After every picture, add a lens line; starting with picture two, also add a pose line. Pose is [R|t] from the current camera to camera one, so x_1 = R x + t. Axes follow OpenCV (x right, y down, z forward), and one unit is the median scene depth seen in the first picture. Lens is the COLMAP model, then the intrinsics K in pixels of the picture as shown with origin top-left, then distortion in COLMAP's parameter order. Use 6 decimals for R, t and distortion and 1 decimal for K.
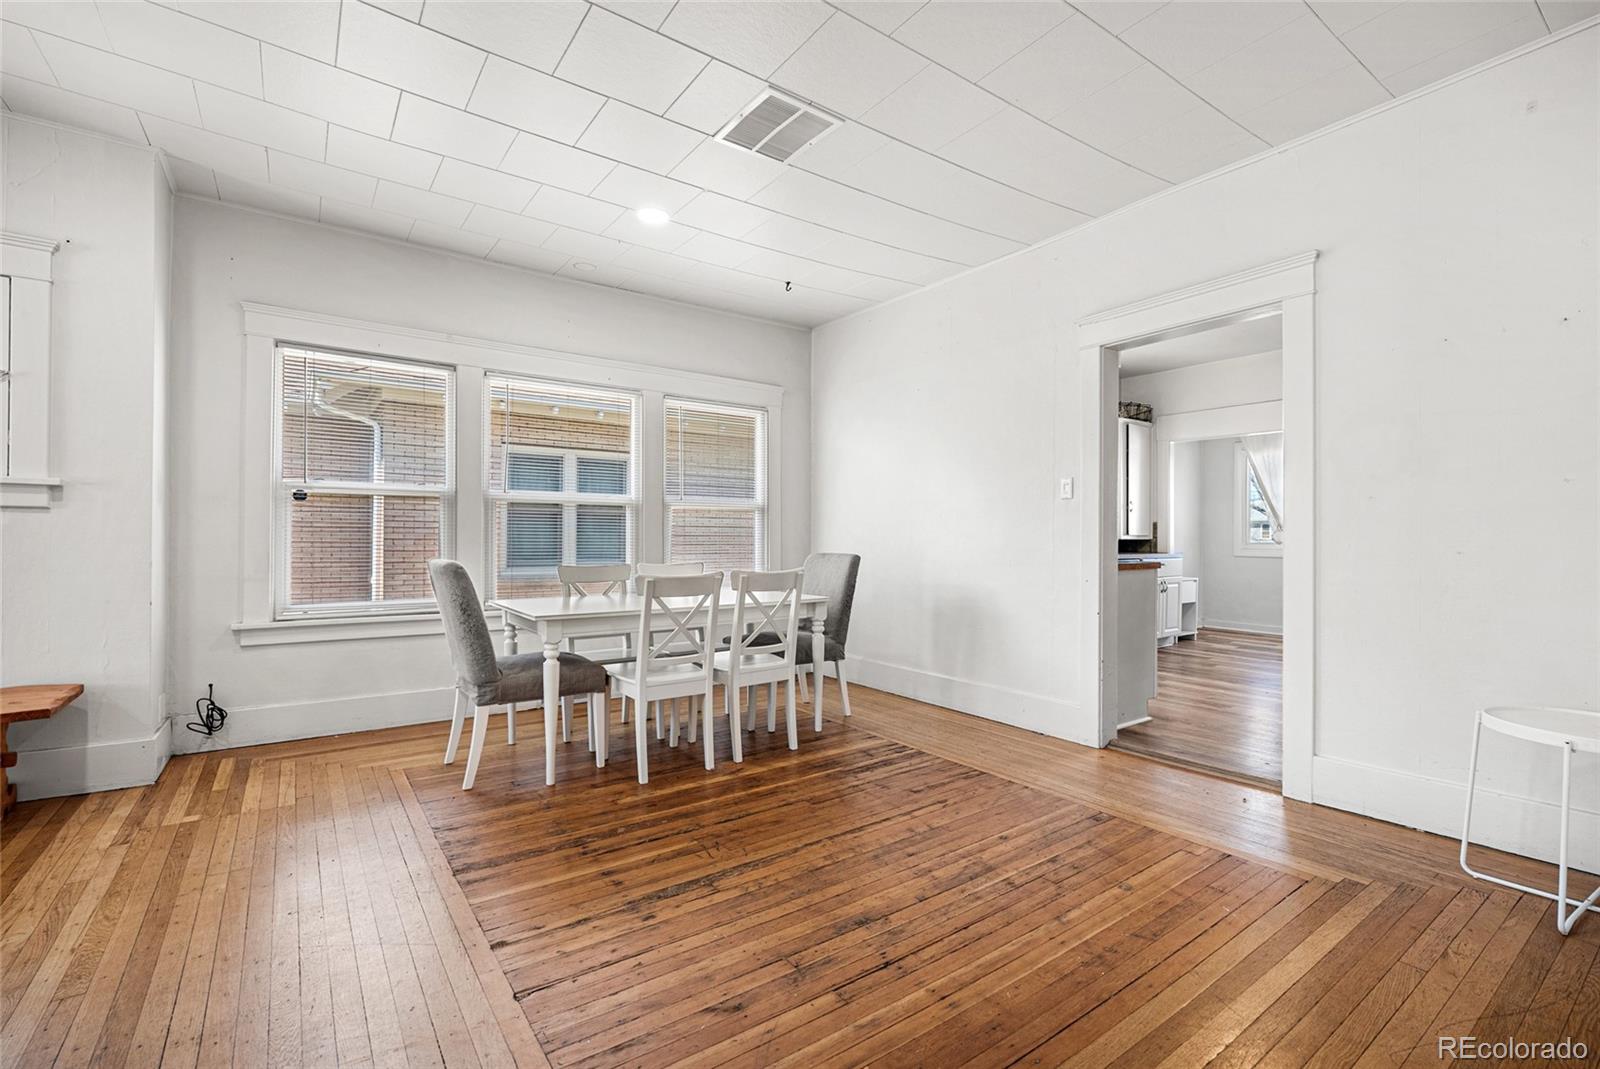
lens RADIAL K [[711.3, 0, 803.3], [0, 711.3, 536.2], [0, 0, 1]] dist [-0.005095, 0.000704]
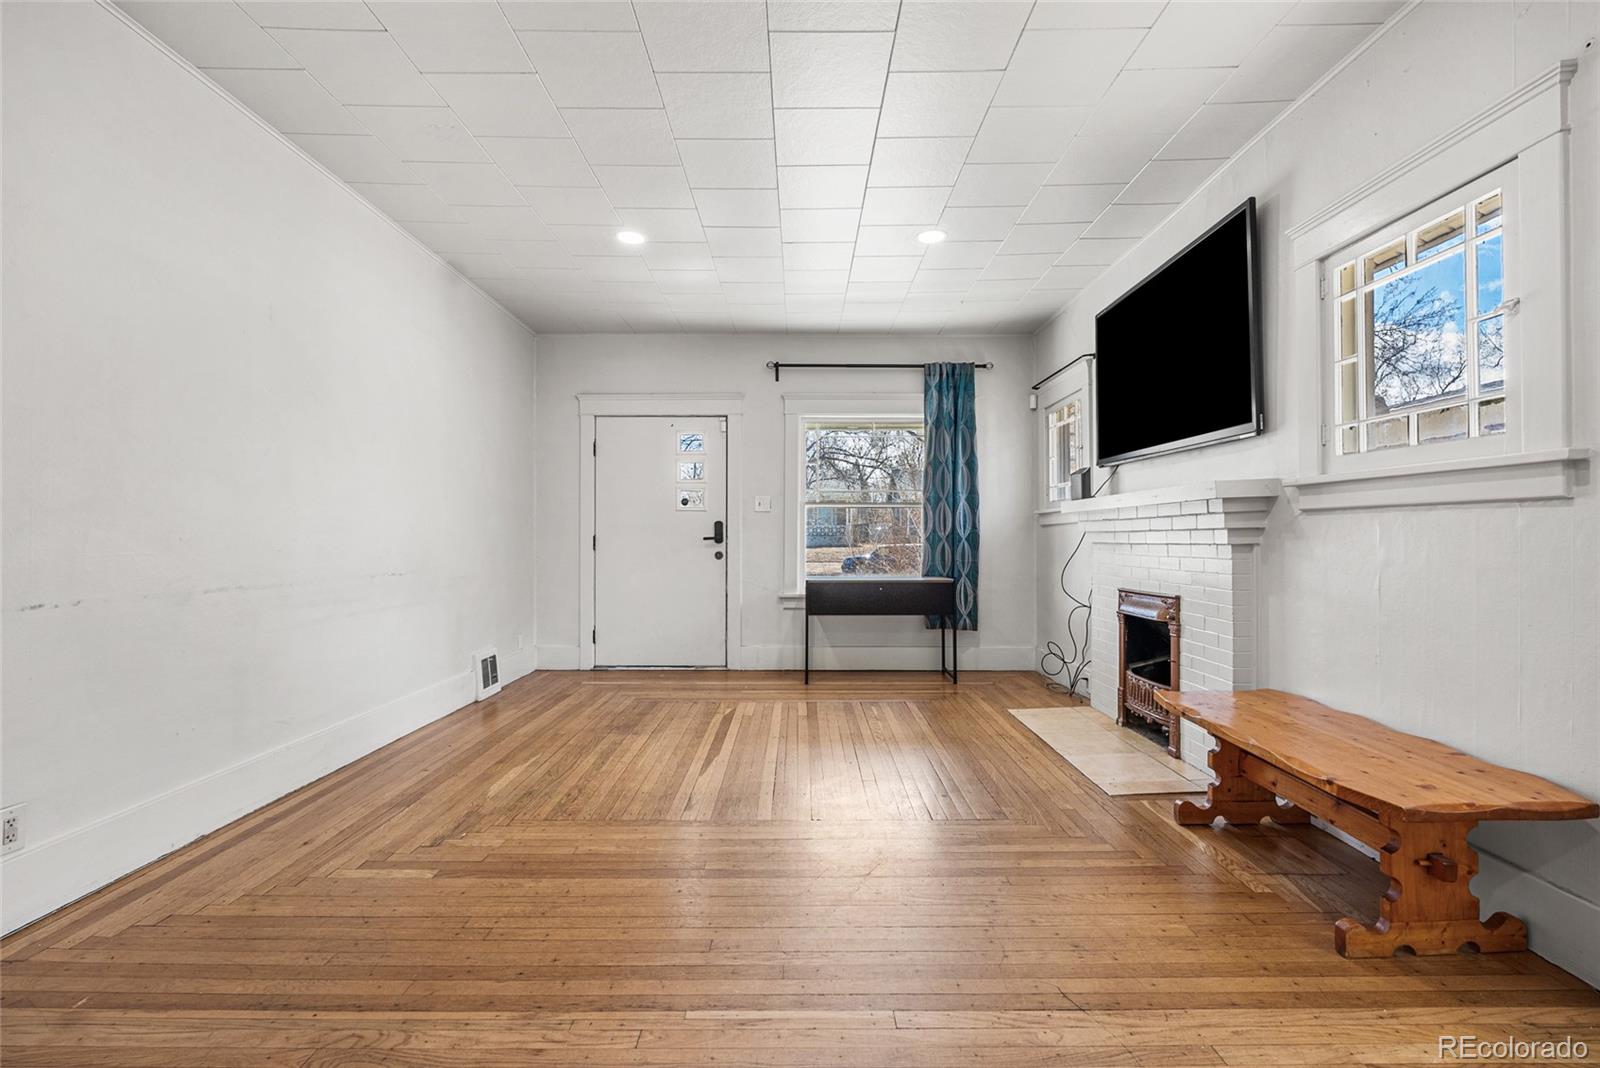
lens RADIAL K [[711.3, 0, 798.0], [0, 711.3, 533.2], [0, 0, 1]] dist [-0.005095, 0.000704]
pose [[-0.585416, -0.009445, -0.810678, -0.175102], [0.002527, 0.999906, -0.013475, -0.002281], [0.810729, -0.009937, -0.585337, 0.799098]]
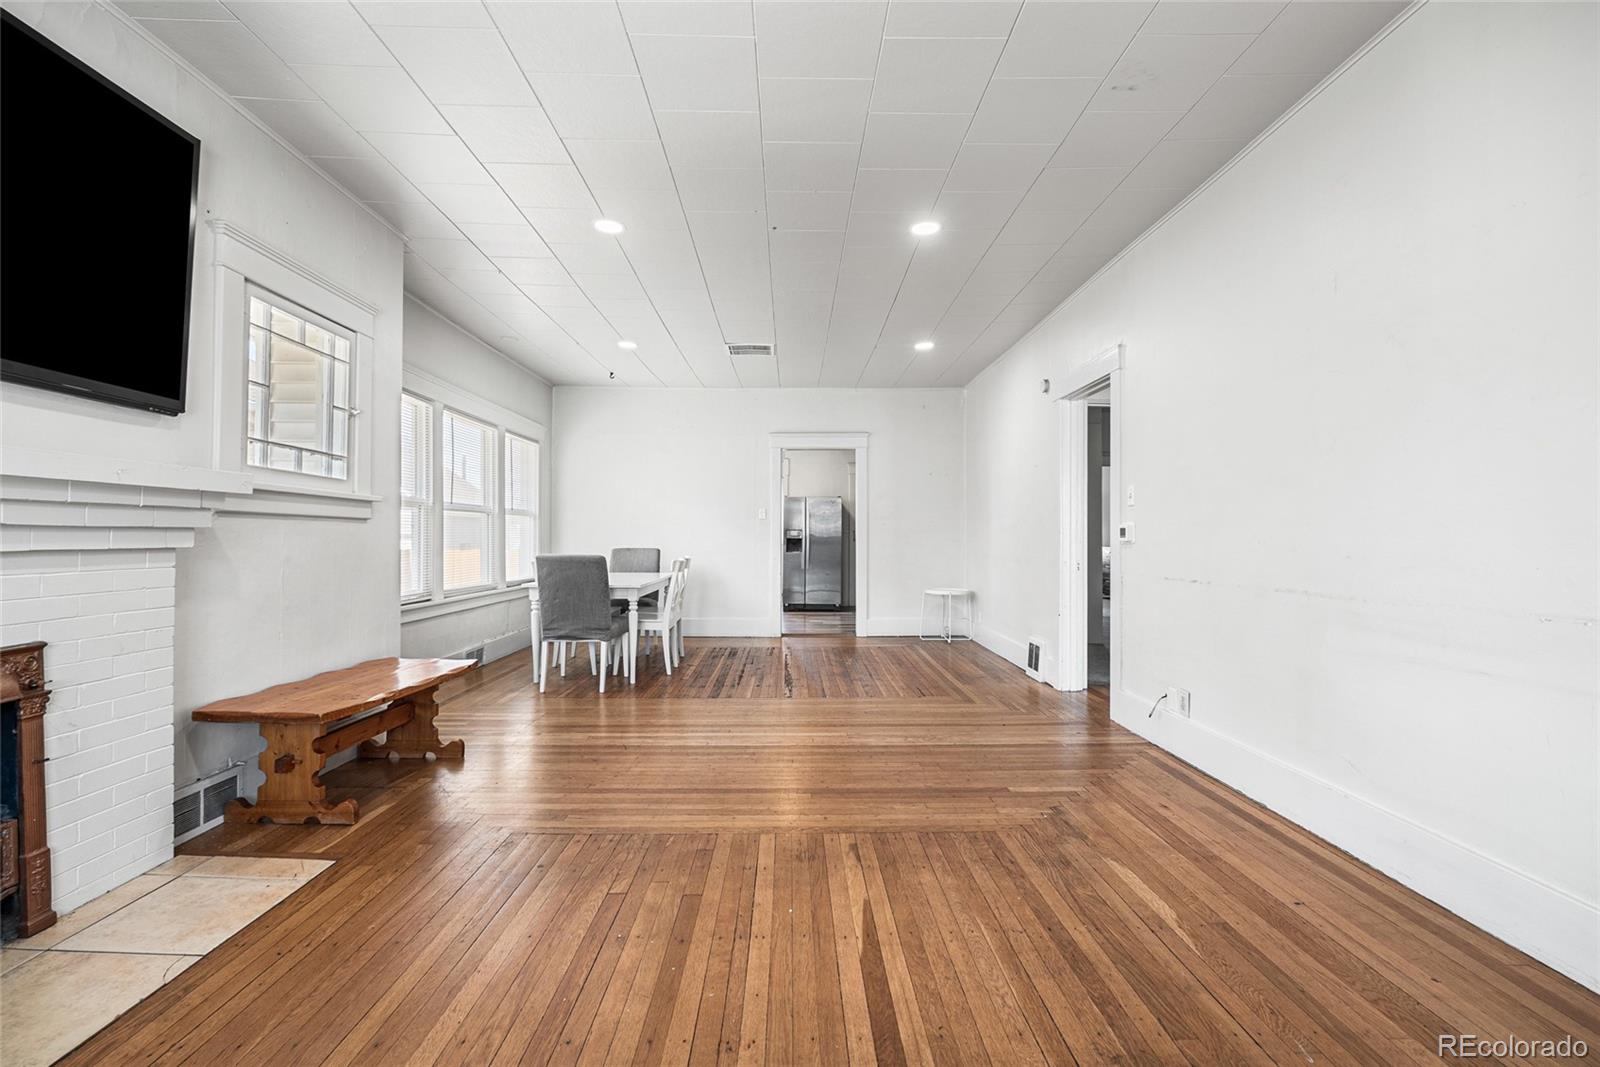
lens RADIAL K [[711.3, 0, 800.6], [0, 711.3, 535.3], [0, 0, 1]] dist [-0.005095, 0.000704]
pose [[0.569920, -0.000721, 0.821700, -1.626073], [-0.004251, 0.999984, 0.003827, -0.018964], [-0.821689, -0.005674, 0.569908, -0.334292]]
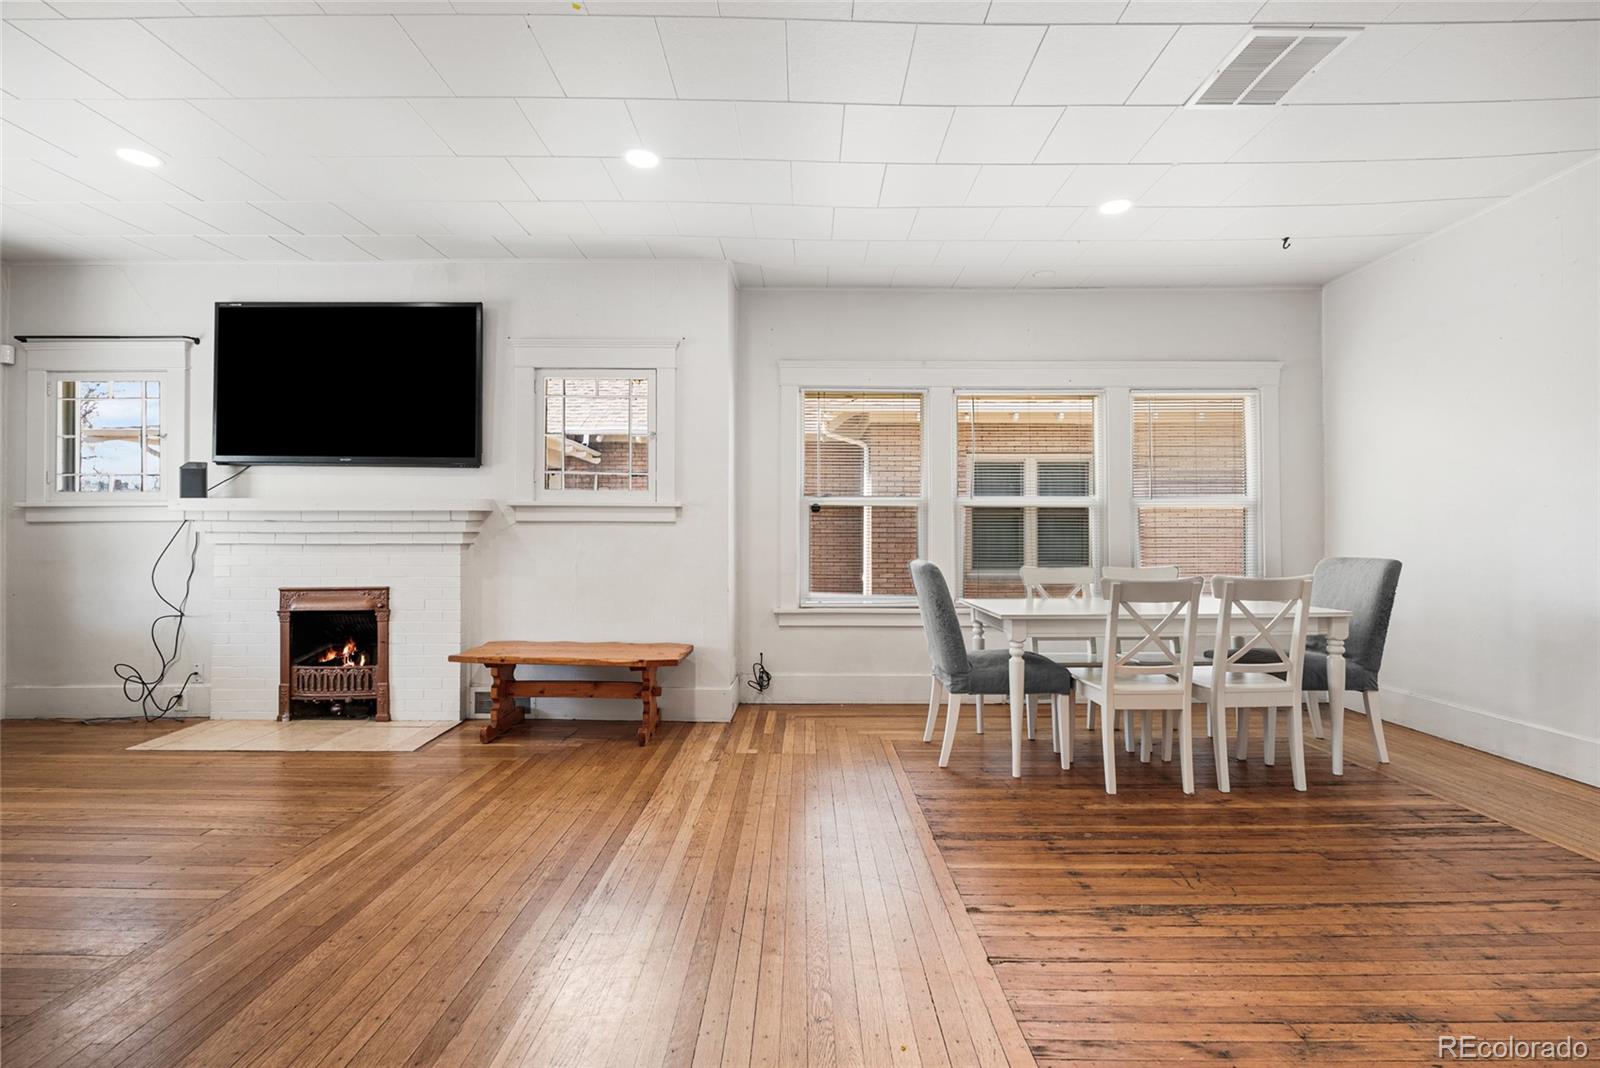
lens RADIAL K [[711.3, 0, 798.0], [0, 711.3, 532.9], [0, 0, 1]] dist [-0.005095, 0.000704]
pose [[0.806545, -0.012139, -0.591048, 0.006734], [0.006472, 0.999911, -0.011705, 0.000482], [0.591137, 0.005616, 0.806552, -0.034844]]
